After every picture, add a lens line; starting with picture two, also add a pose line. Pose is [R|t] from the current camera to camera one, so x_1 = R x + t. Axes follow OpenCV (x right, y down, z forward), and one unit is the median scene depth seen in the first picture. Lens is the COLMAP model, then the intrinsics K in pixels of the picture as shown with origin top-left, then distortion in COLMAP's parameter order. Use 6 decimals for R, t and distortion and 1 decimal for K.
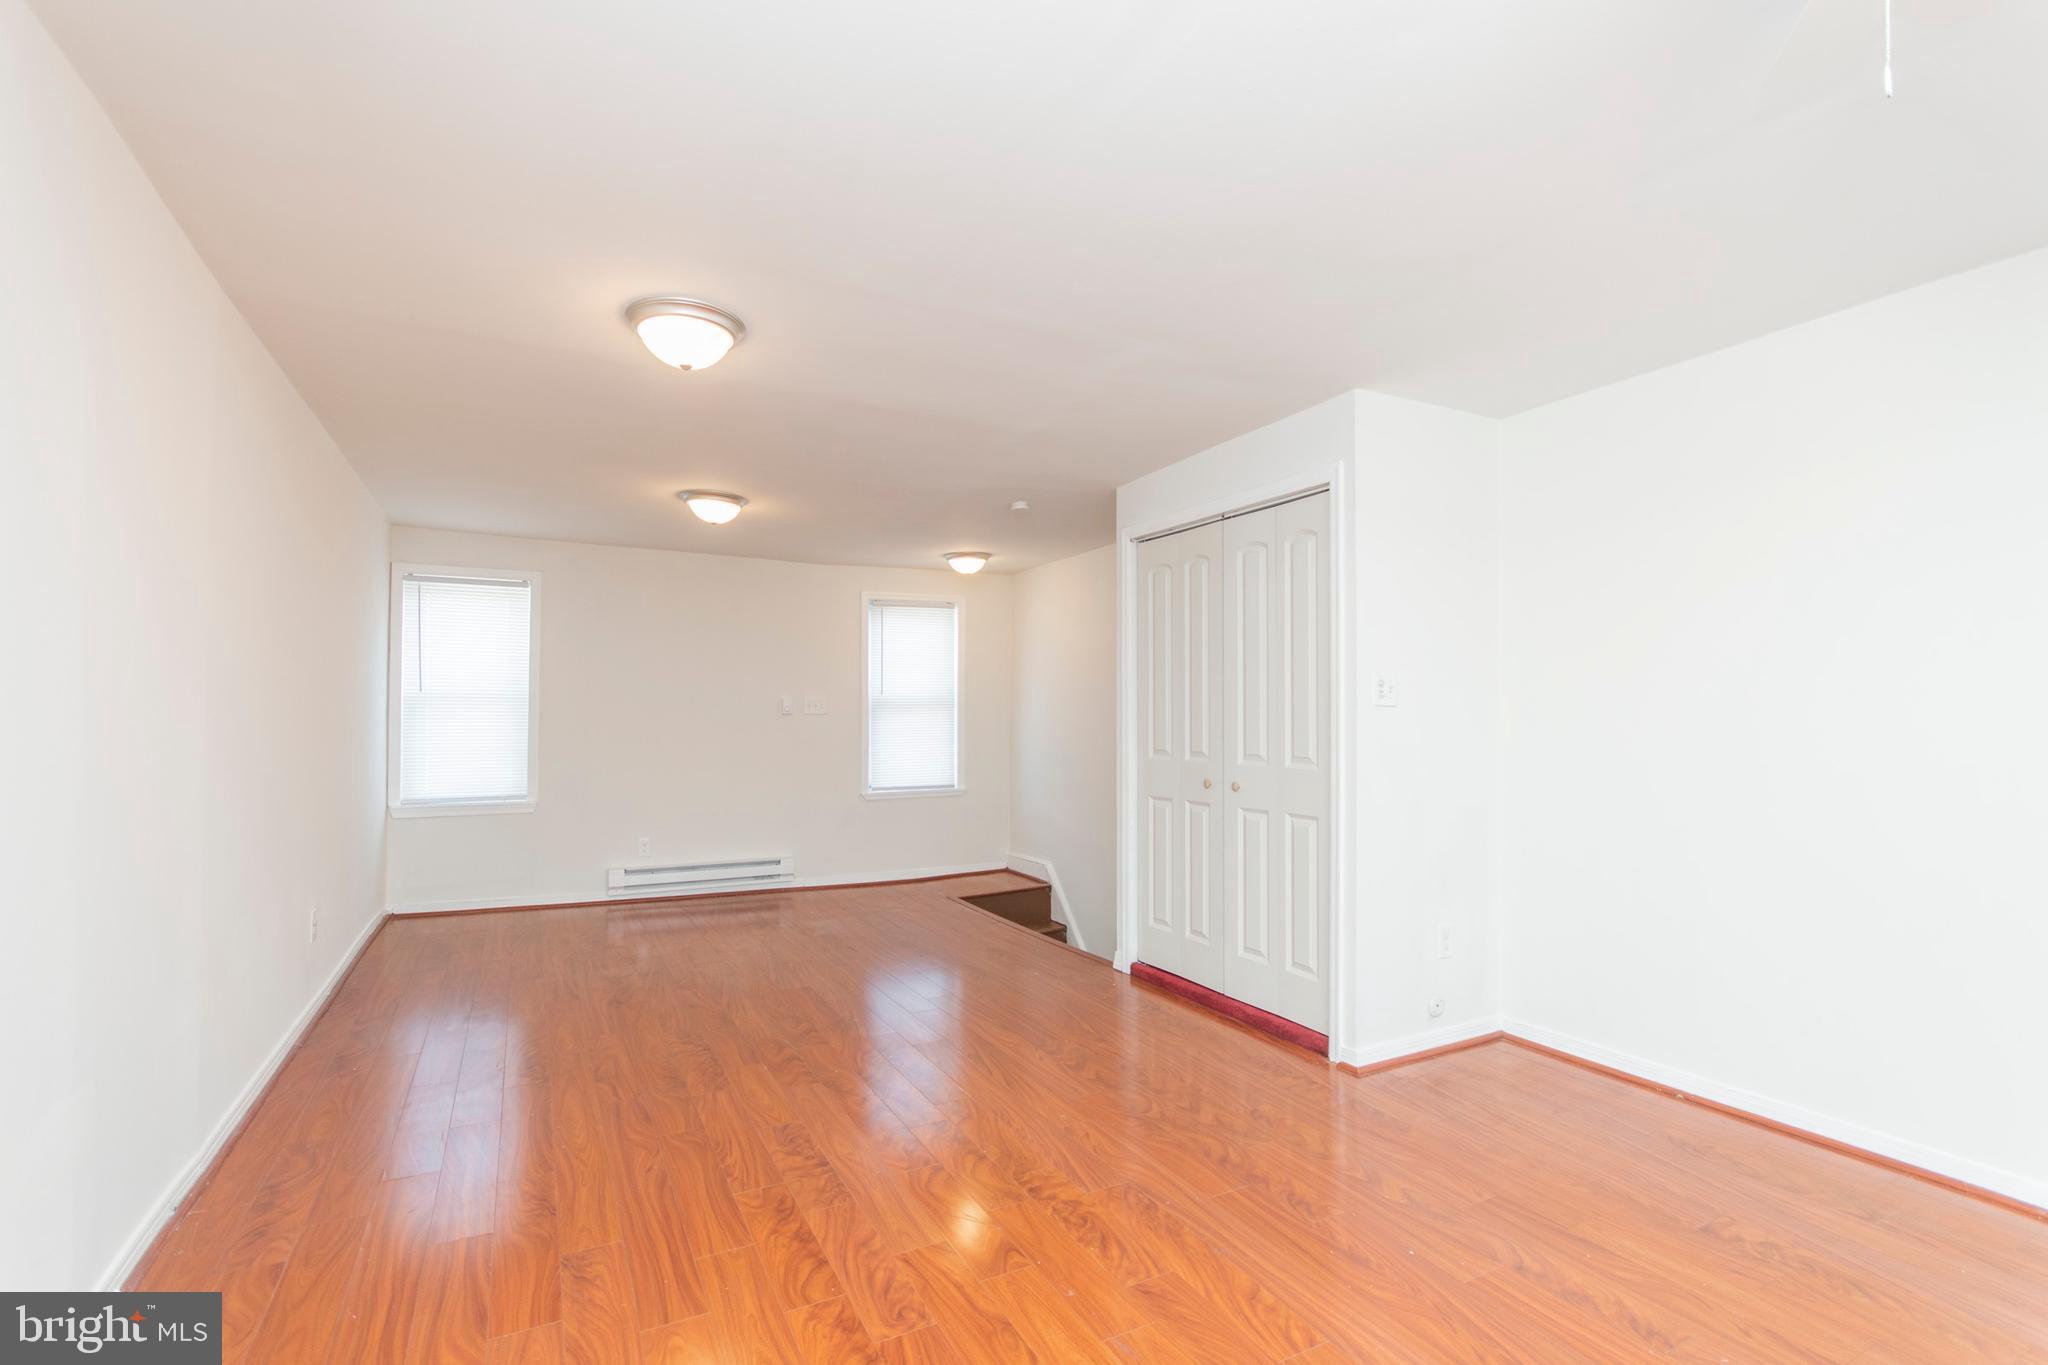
lens RADIAL K [[907.0, 0, 1021.1], [0, 907.0, 688.3], [0, 0, 1]] dist [0.001259, 0.000572]
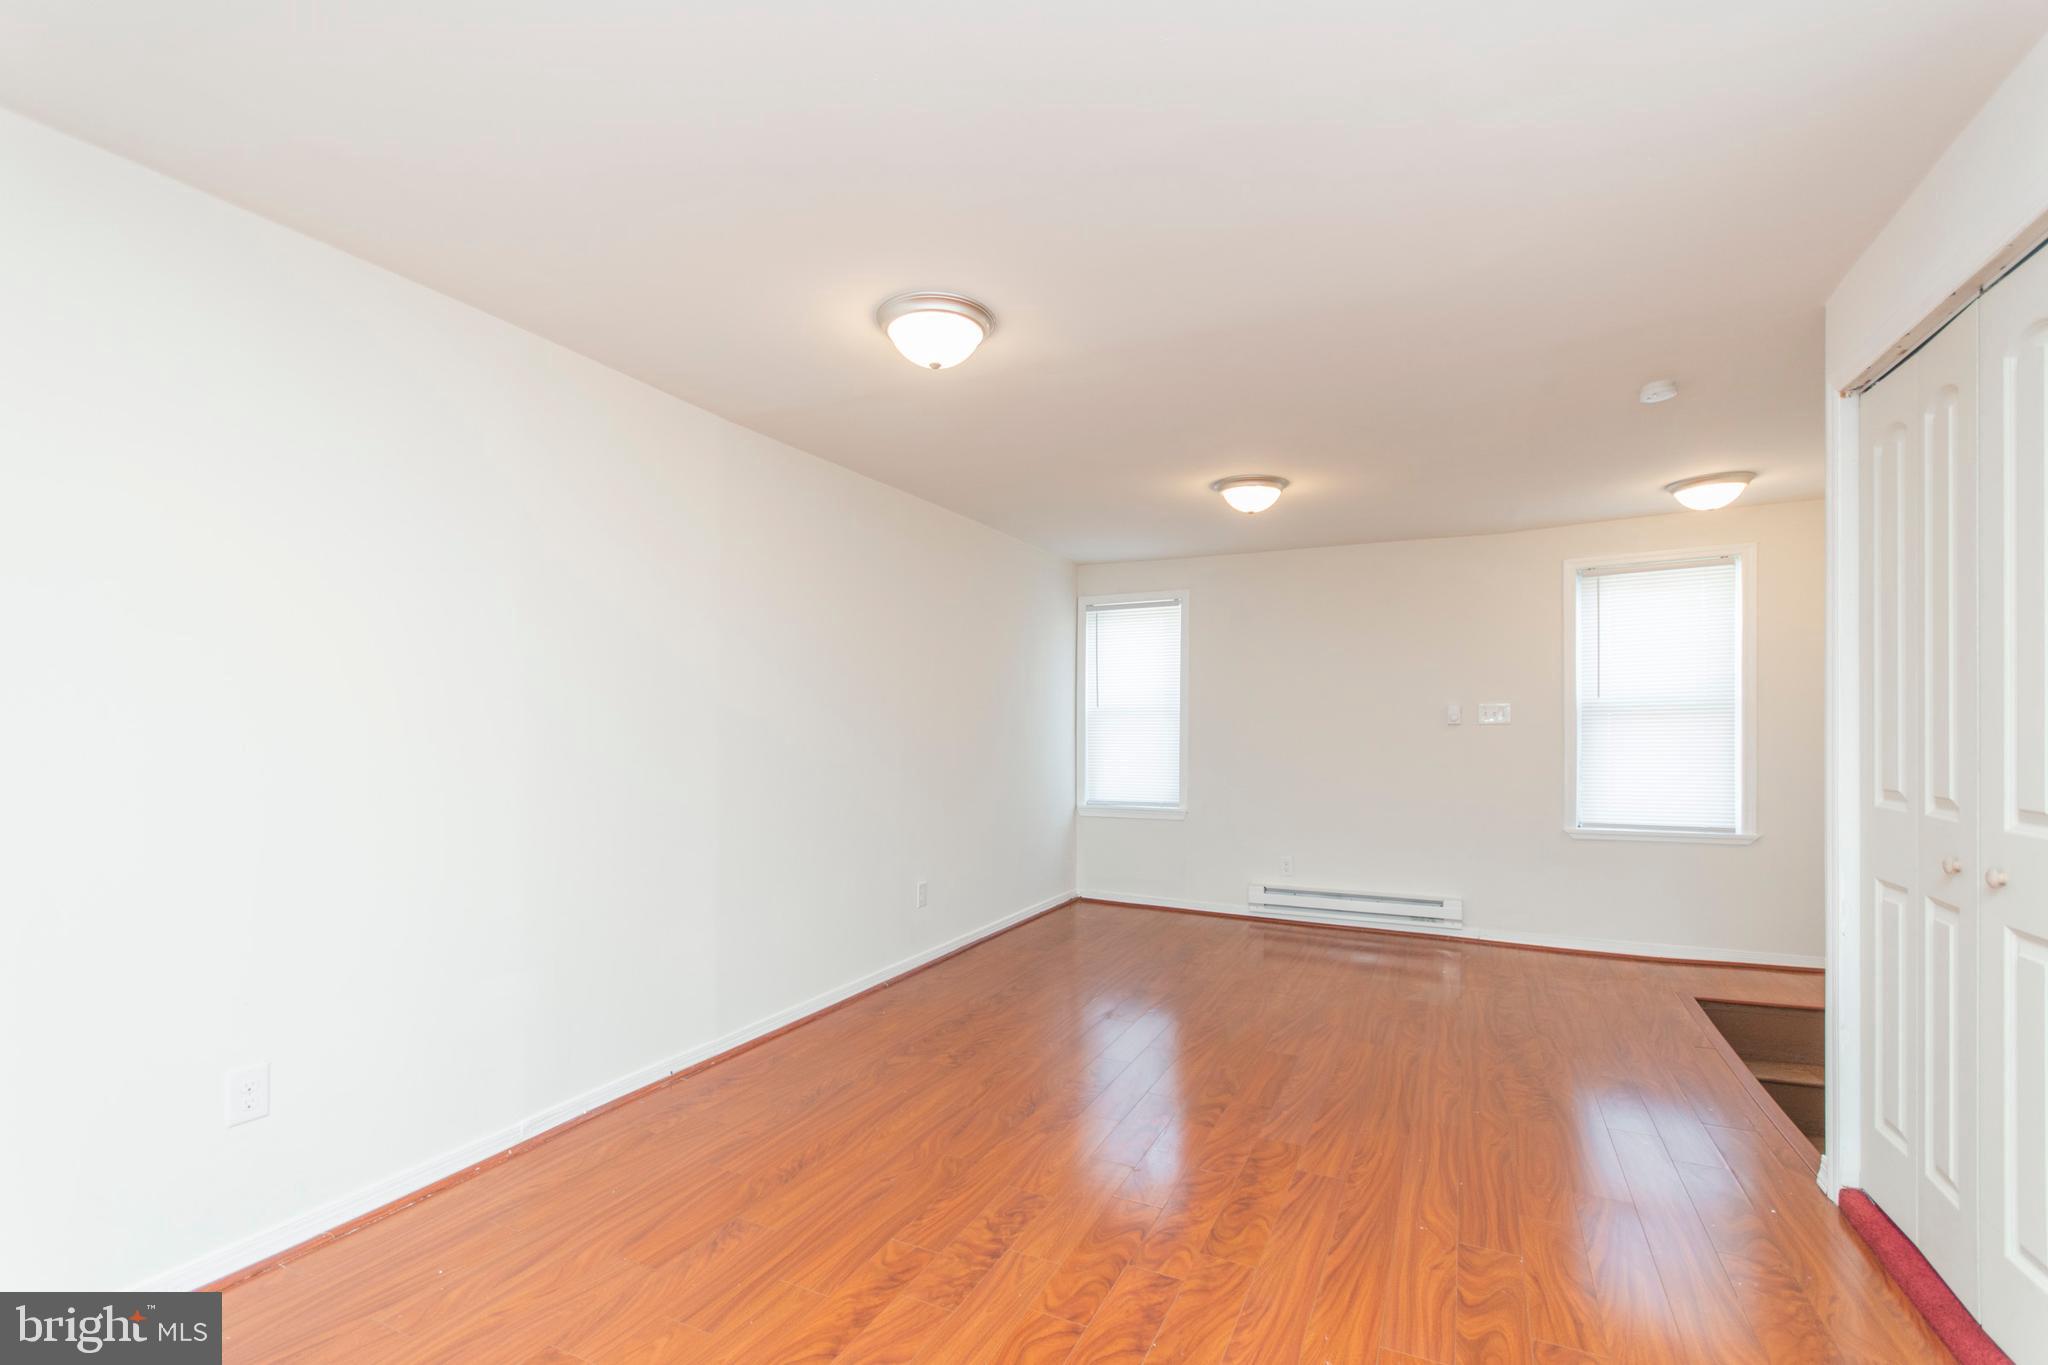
lens RADIAL K [[924.7, 0, 1028.2], [0, 924.7, 719.4], [0, 0, 1]] dist [0.003743, 0.000687]
pose [[0.584623, -0.010503, -0.811237, 0.239141], [0.028916, 0.999551, 0.007897, 0.007777], [0.810790, -0.028075, 0.584664, 0.249329]]
